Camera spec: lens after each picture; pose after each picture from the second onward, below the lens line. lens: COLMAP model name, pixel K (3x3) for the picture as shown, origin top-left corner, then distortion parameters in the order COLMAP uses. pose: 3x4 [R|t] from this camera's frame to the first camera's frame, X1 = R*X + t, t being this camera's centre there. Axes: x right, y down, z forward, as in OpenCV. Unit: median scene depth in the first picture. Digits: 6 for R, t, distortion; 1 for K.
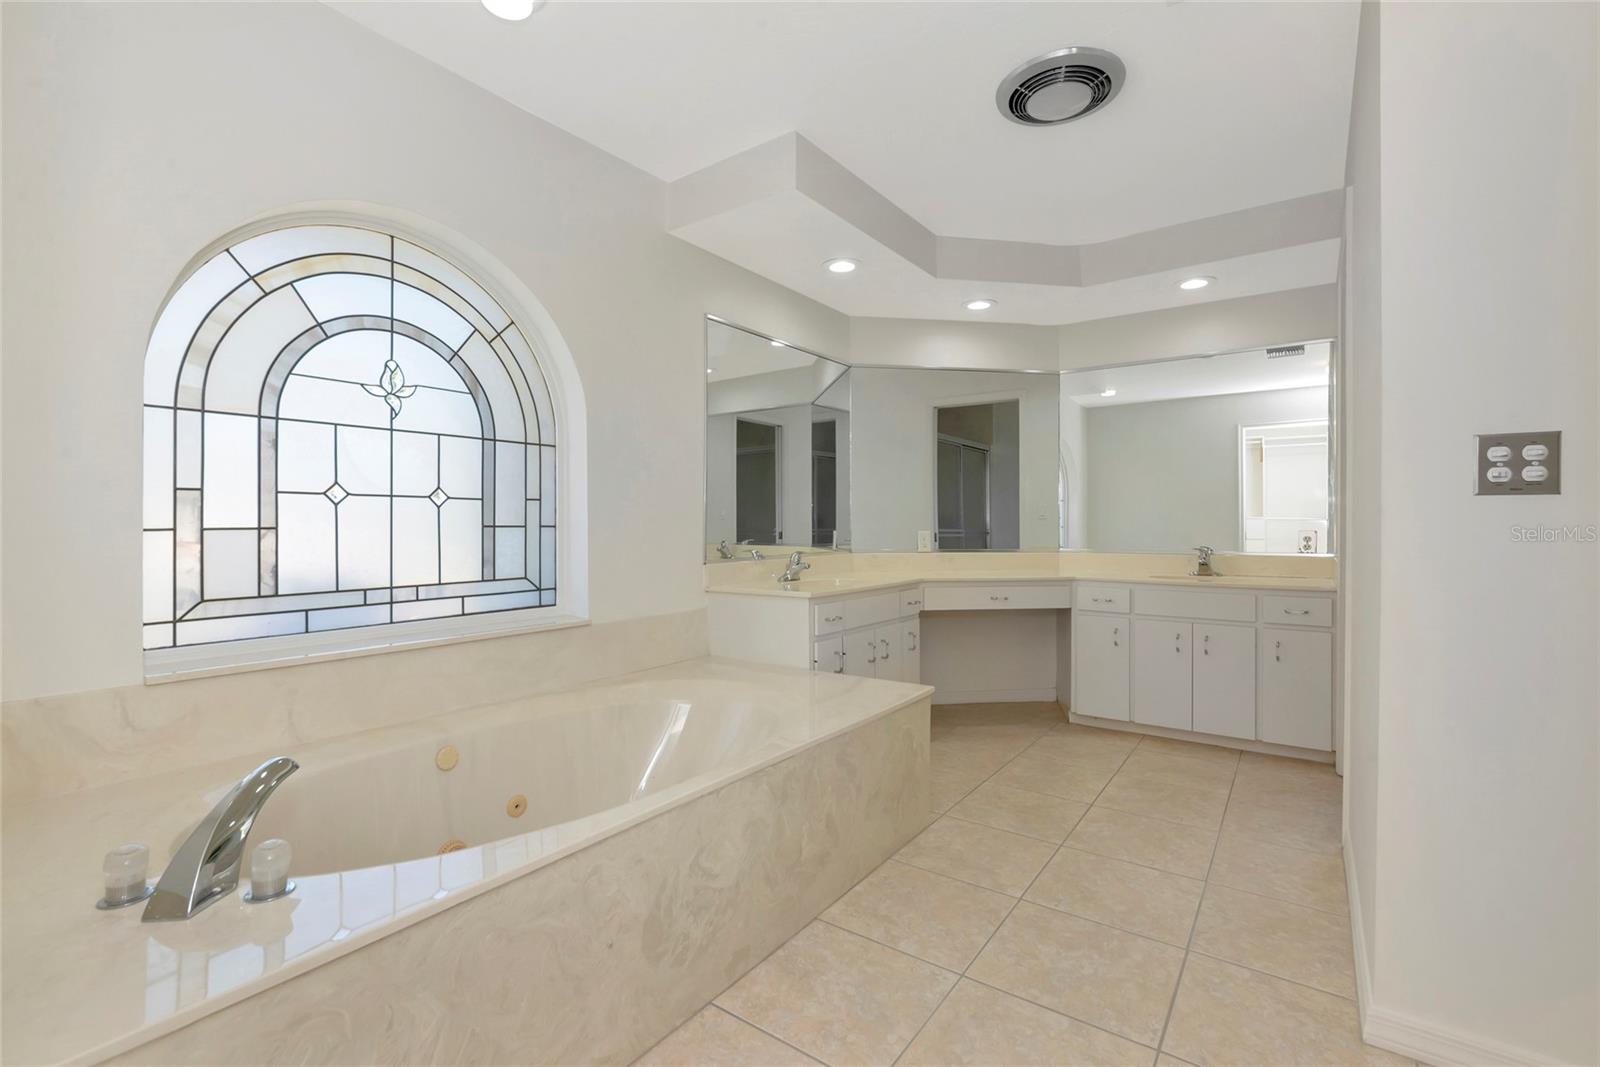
lens RADIAL K [[716.3, 0, 799.5], [0, 716.3, 525.8], [0, 0, 1]] dist [0.005565, 0.000079]
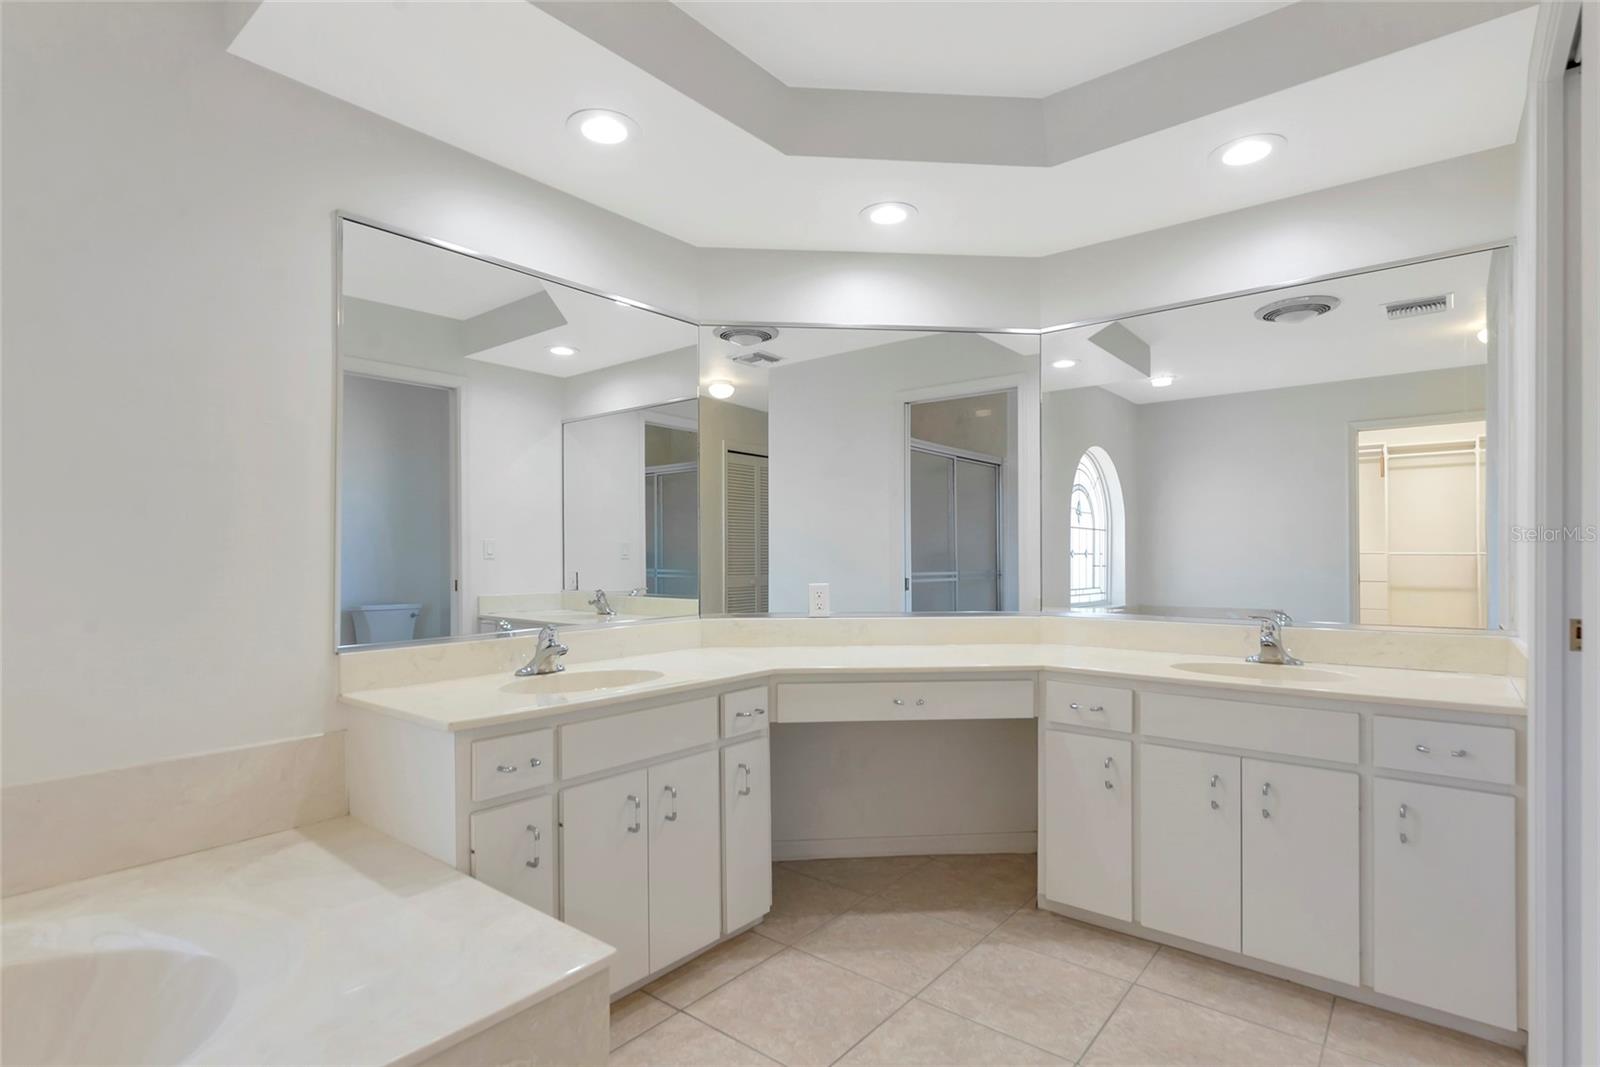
lens RADIAL K [[790.8, 0, 796.1], [0, 790.8, 562.5], [0, 0, 1]] dist [-0.005561, 0.000494]
pose [[0.997387, -0.004831, -0.072076, 0.232785], [0.005057, 0.999983, 0.002955, -0.015990], [0.072060, -0.003311, 0.997395, 0.345879]]
